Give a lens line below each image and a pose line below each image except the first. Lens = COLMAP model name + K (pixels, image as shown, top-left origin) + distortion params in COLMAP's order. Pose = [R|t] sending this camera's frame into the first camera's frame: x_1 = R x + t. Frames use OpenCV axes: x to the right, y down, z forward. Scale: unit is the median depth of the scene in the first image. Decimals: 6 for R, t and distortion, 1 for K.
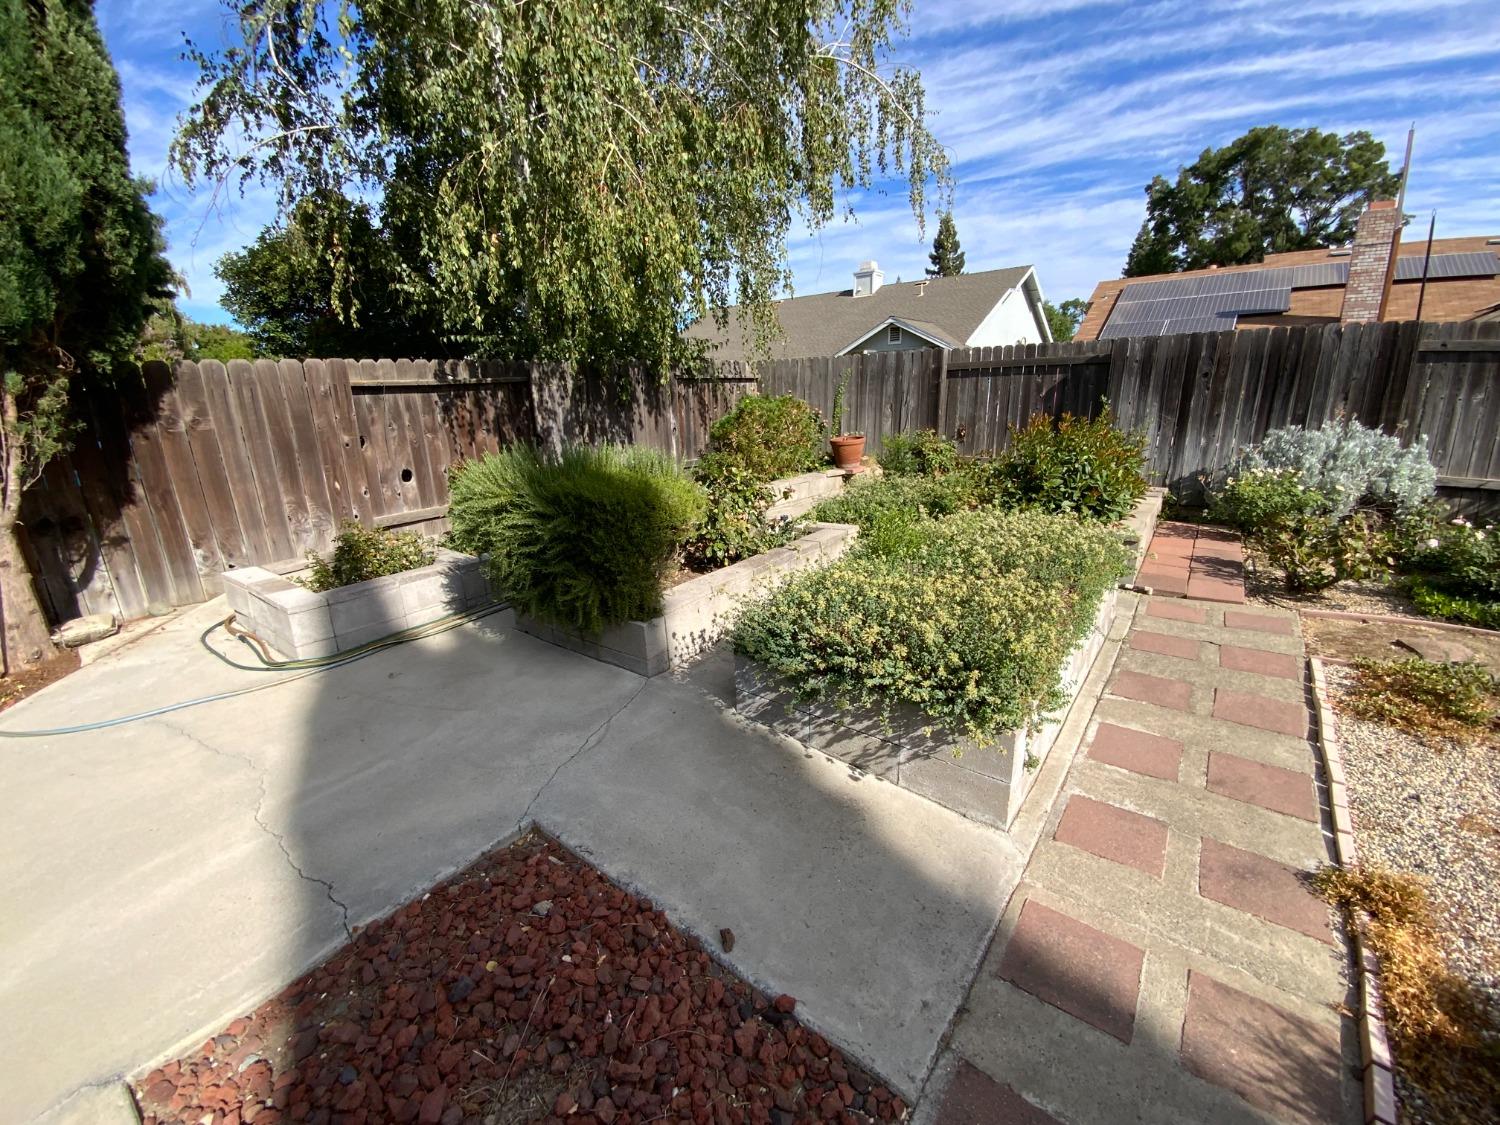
lens RADIAL K [[609.8, 0, 750.0], [0, 609.8, 562.5], [0, 0, 1]] dist [0.022198, -0.020037]
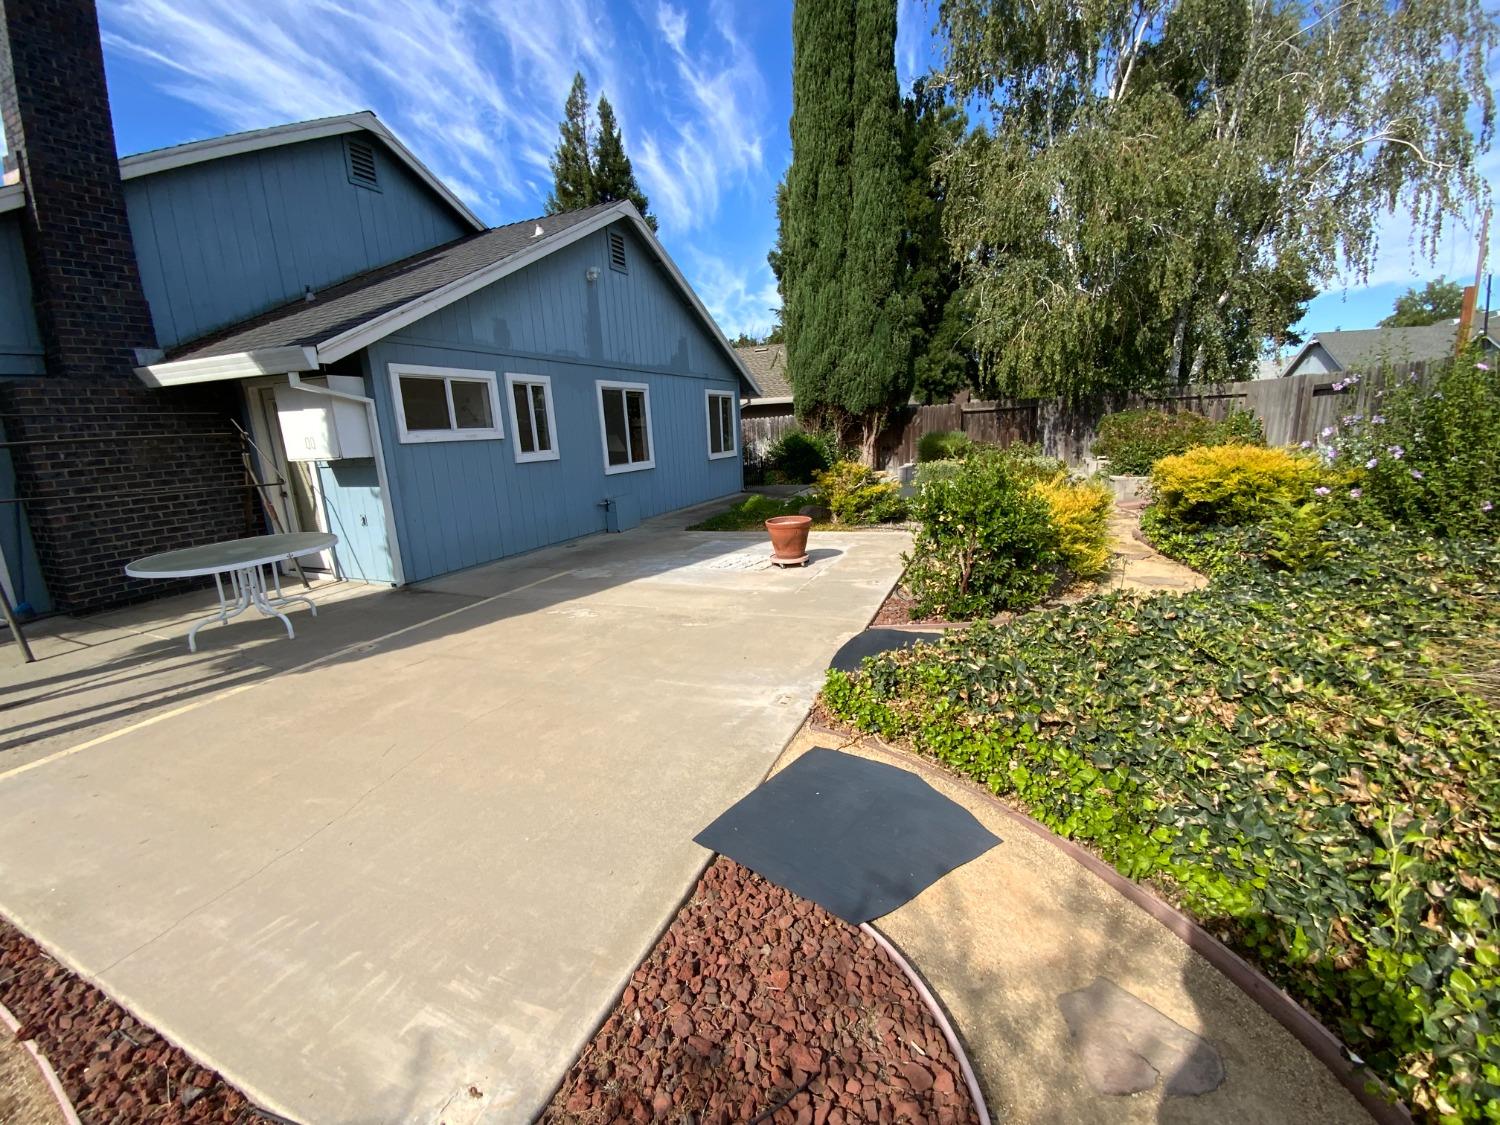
lens RADIAL K [[609.8, 0, 750.0], [0, 609.8, 562.5], [0, 0, 1]] dist [0.022198, -0.020037]
pose [[0.270994, 0.220489, -0.936988, 0.733355], [-0.221106, 0.961643, 0.162343, 0.060156], [0.936843, 0.163180, 0.309351, -0.281705]]
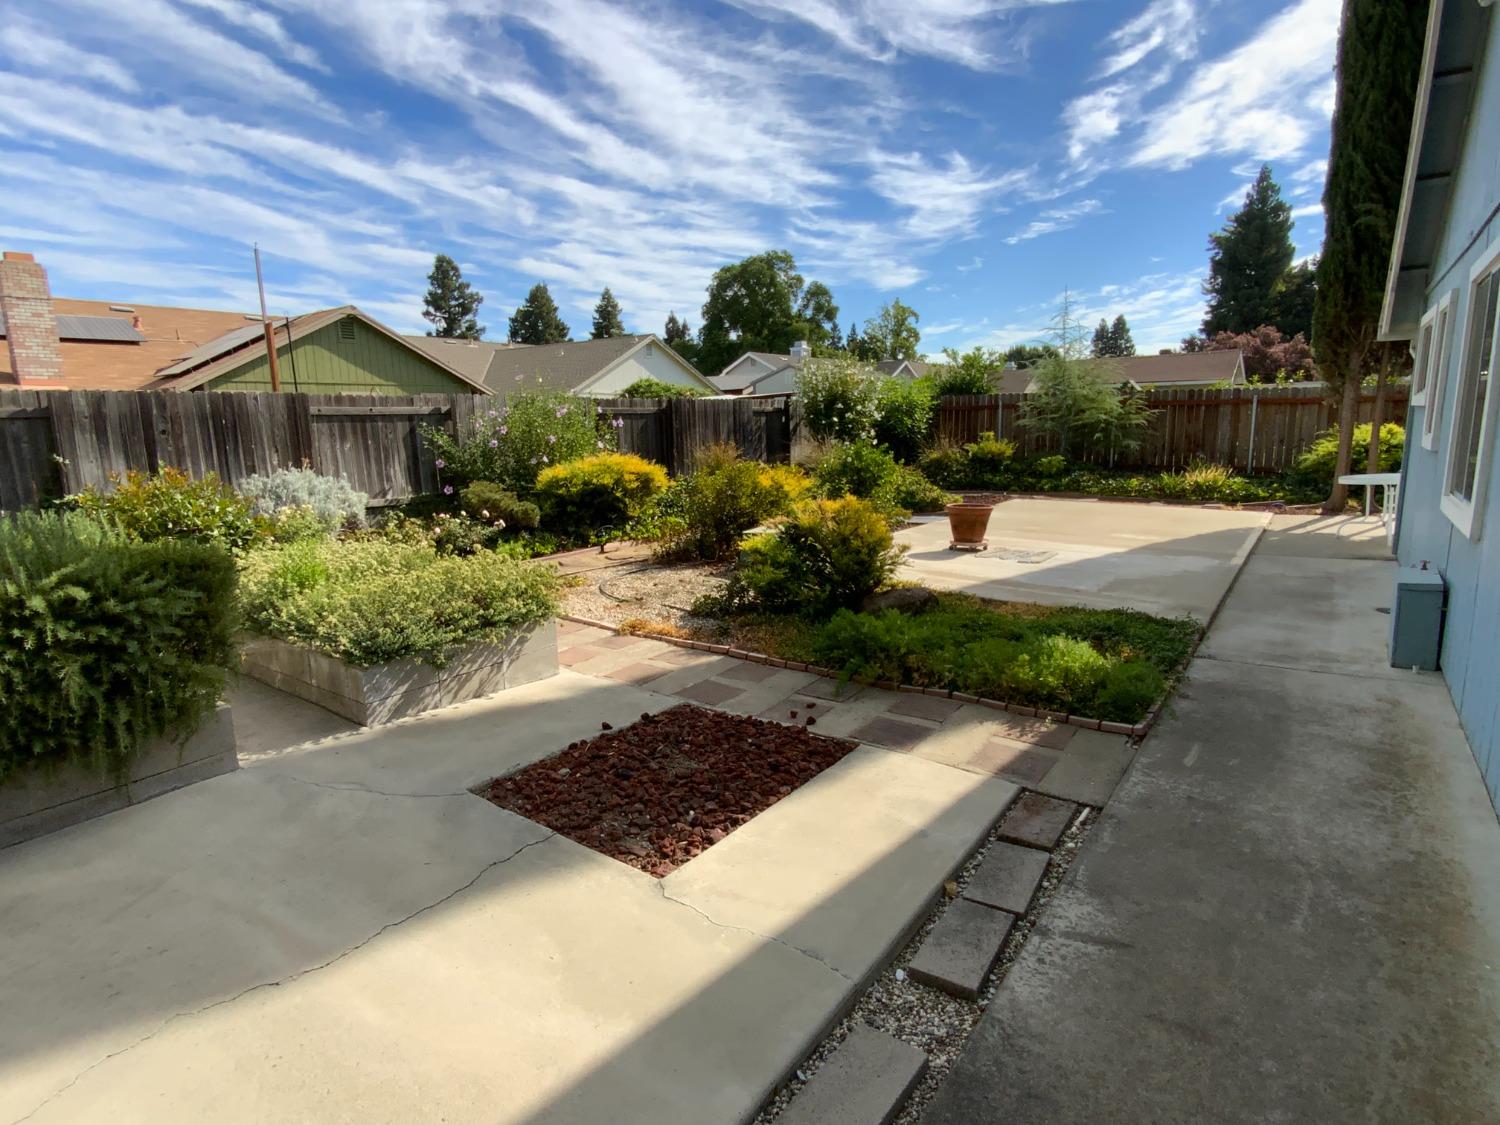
lens RADIAL K [[794.3, 0, 750.0], [0, 794.3, 562.5], [0, 0, 1]] dist [0.000097, 0.000114]
pose [[-0.040773, -0.148826, 0.988022, -1.583620], [0.290038, 0.944504, 0.154240, -0.053522], [-0.956146, 0.292853, 0.004655, 0.313577]]
